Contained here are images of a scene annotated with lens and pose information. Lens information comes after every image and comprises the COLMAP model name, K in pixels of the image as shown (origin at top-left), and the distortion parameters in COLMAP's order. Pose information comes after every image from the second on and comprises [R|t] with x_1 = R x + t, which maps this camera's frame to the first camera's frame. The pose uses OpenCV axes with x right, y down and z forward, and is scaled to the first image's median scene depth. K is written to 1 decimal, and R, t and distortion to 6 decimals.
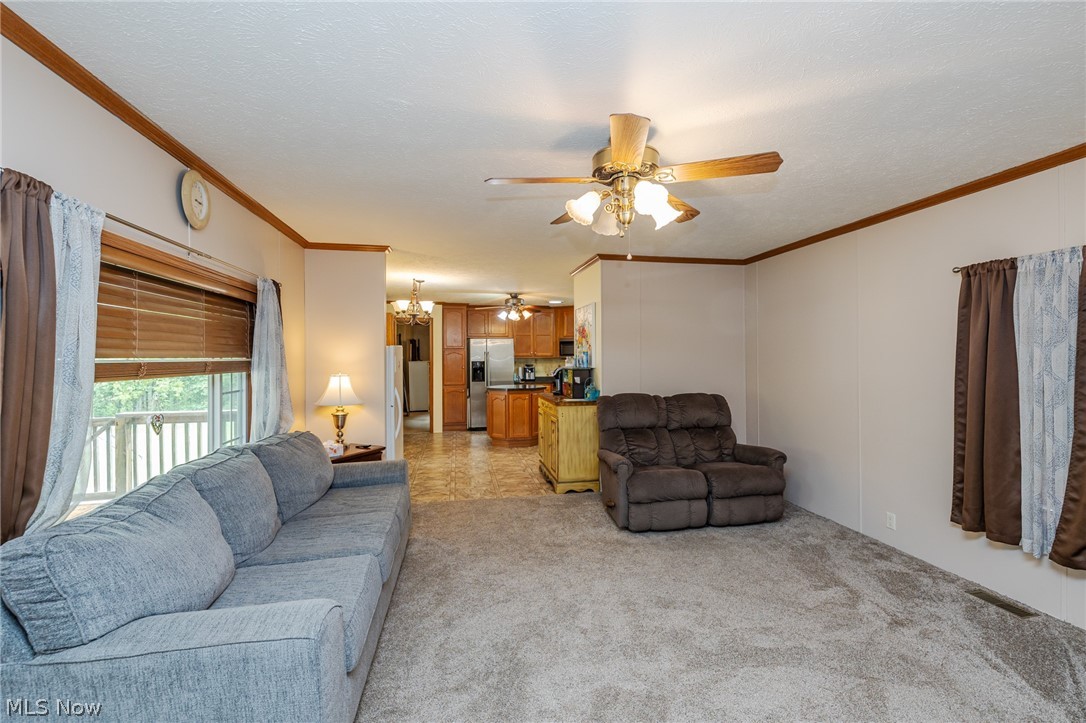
lens RADIAL K [[454.9, 0, 542.9], [0, 454.9, 353.4], [0, 0, 1]] dist [-0.000660, -0.000600]
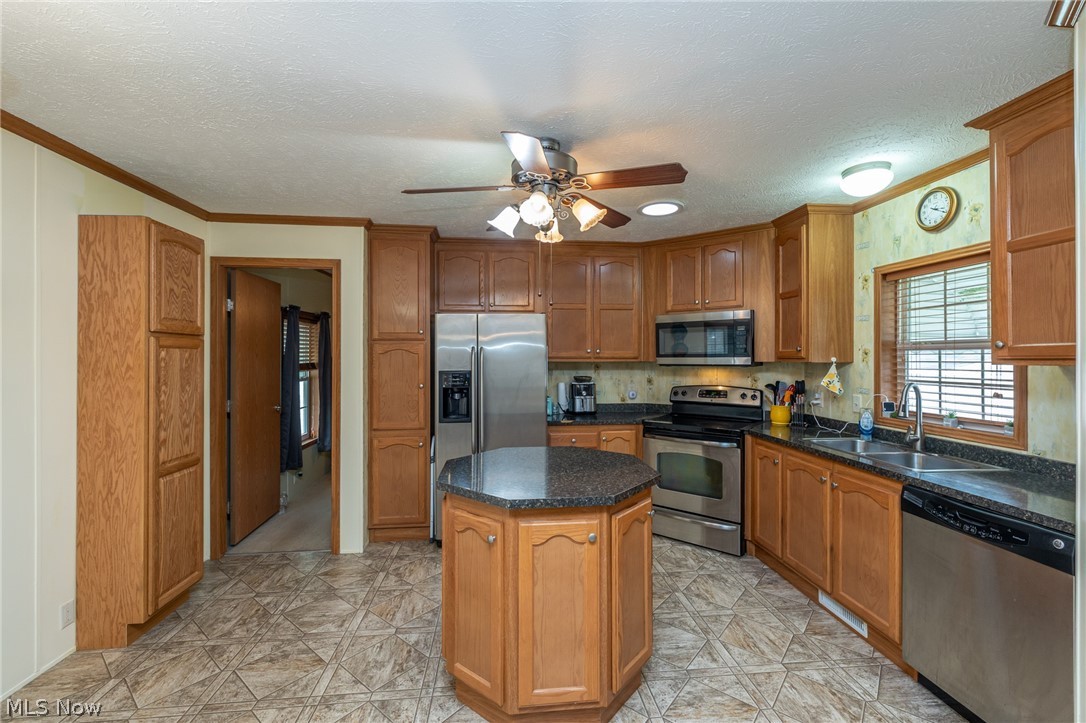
lens RADIAL K [[454.9, 0, 542.9], [0, 454.9, 353.4], [0, 0, 1]] dist [-0.000660, -0.000600]
pose [[0.995959, 0.003860, -0.089729, -0.066101], [-0.003793, 0.999992, 0.000917, 0.003323], [0.089732, -0.000573, 0.995966, 1.285379]]
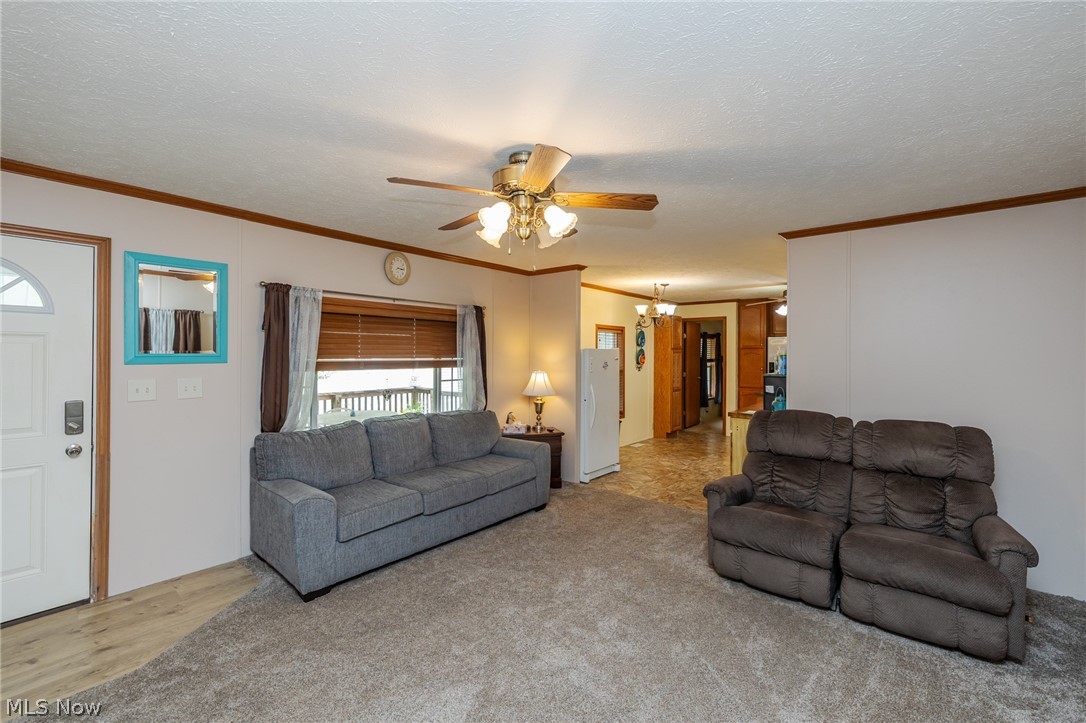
lens RADIAL K [[454.9, 0, 542.9], [0, 454.9, 353.4], [0, 0, 1]] dist [-0.000660, -0.000600]
pose [[0.630569, 0.007614, -0.776096, 0.534377], [-0.001627, 0.999963, 0.008488, -0.015108], [0.776131, -0.004089, 0.630558, 0.190862]]
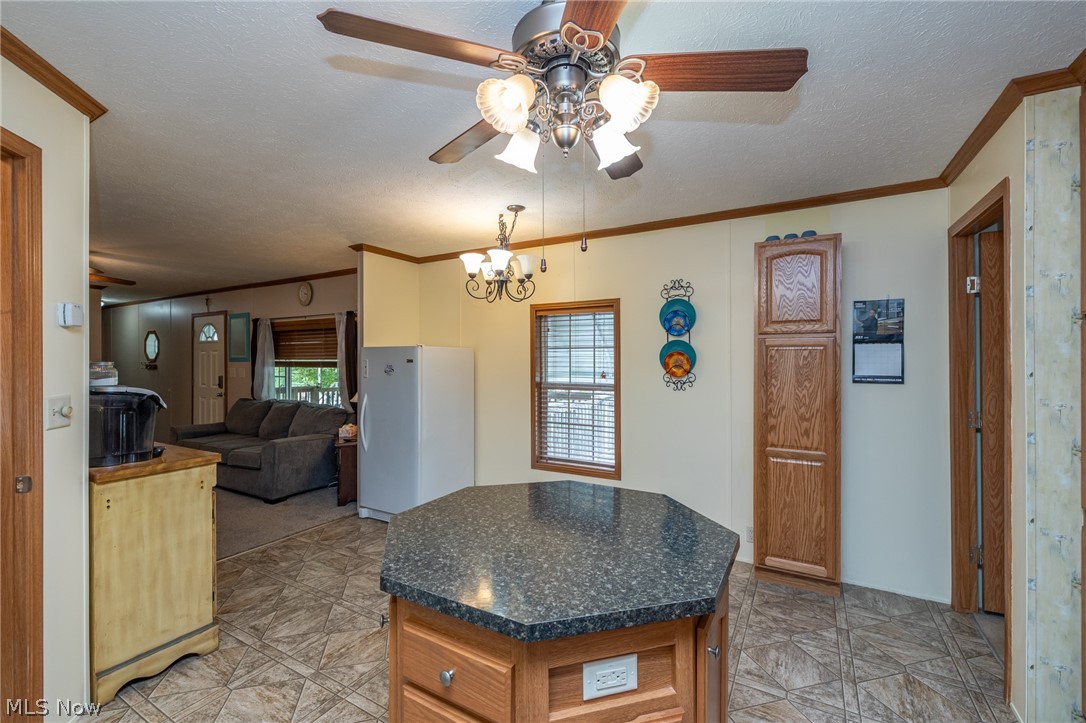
lens RADIAL K [[461.0, 0, 545.2], [0, 461.0, 358.8], [0, 0, 1]] dist [-0.002540, -0.000250]
pose [[-0.650689, 0.008704, -0.759295, 0.143580], [0.012948, 0.999916, 0.000366, 0.011573], [0.759234, -0.009593, -0.650747, 2.007216]]
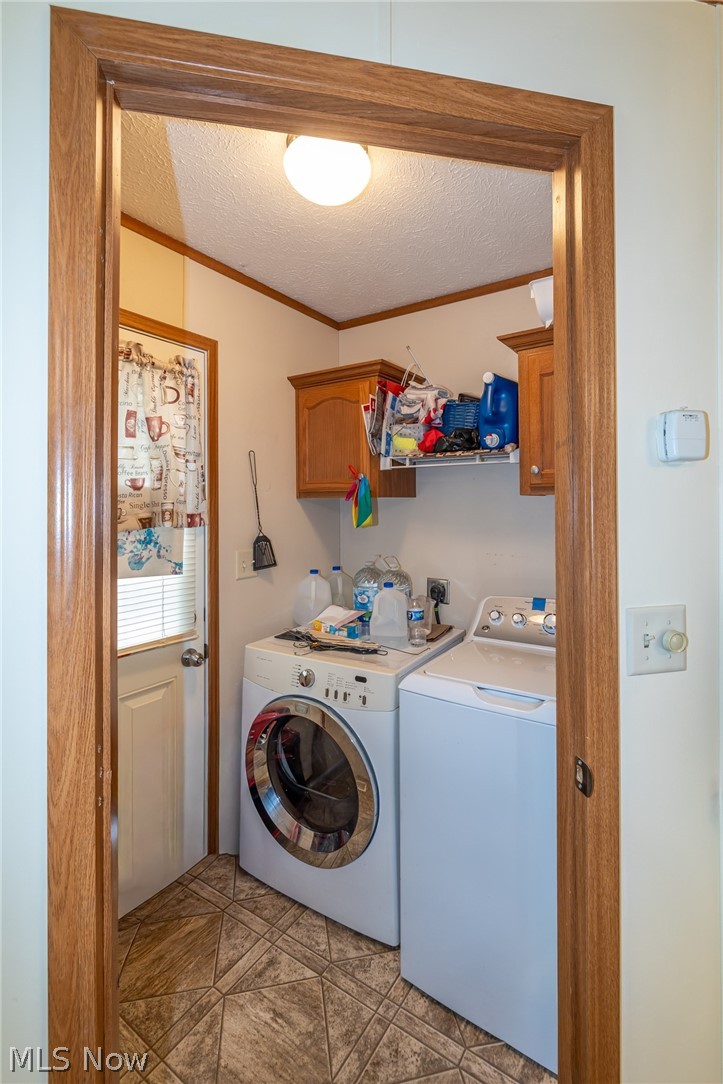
lens RADIAL K [[493.1, 0, 381.6], [0, 493.1, 496.2], [0, 0, 1]] dist [-0.001062, -0.000361]
pose [[-0.727452, 0.016627, 0.685957, 0.054716], [0.004627, 0.999803, -0.019327, -0.004522], [-0.686143, -0.010886, -0.727385, 1.644164]]
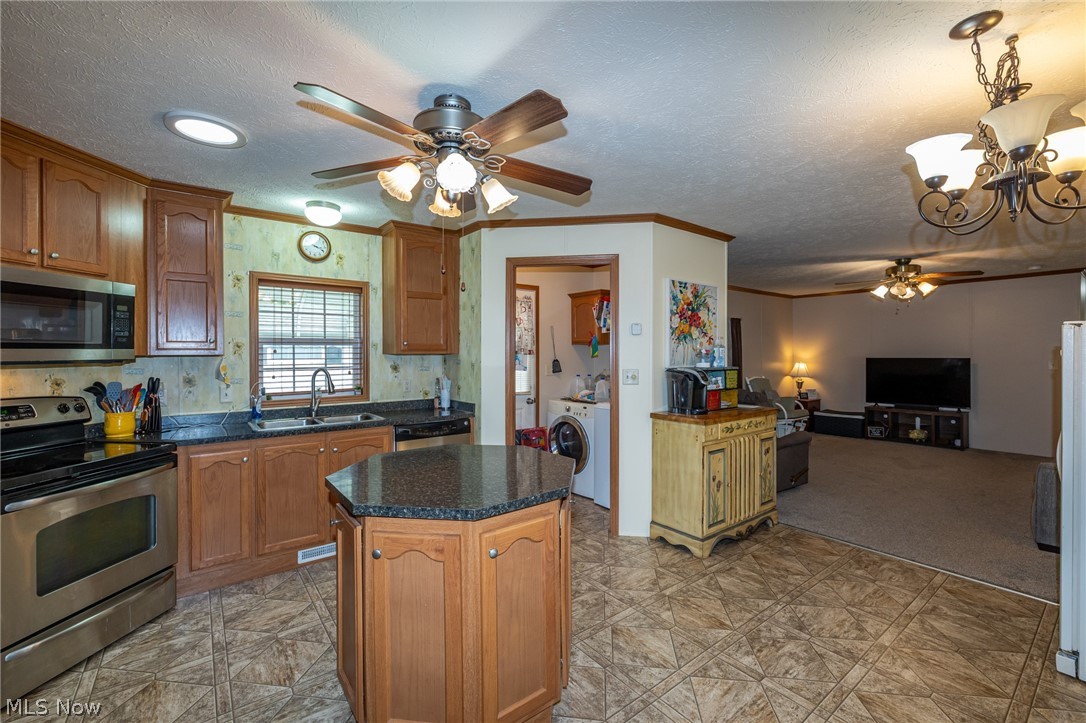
lens RADIAL K [[454.9, 0, 542.9], [0, 454.9, 353.4], [0, 0, 1]] dist [-0.000660, -0.000600]
pose [[-0.451565, 0.002526, 0.892235, -0.558677], [-0.003526, 0.999983, -0.004616, 0.015793], [-0.892231, -0.005230, -0.451549, 1.929287]]
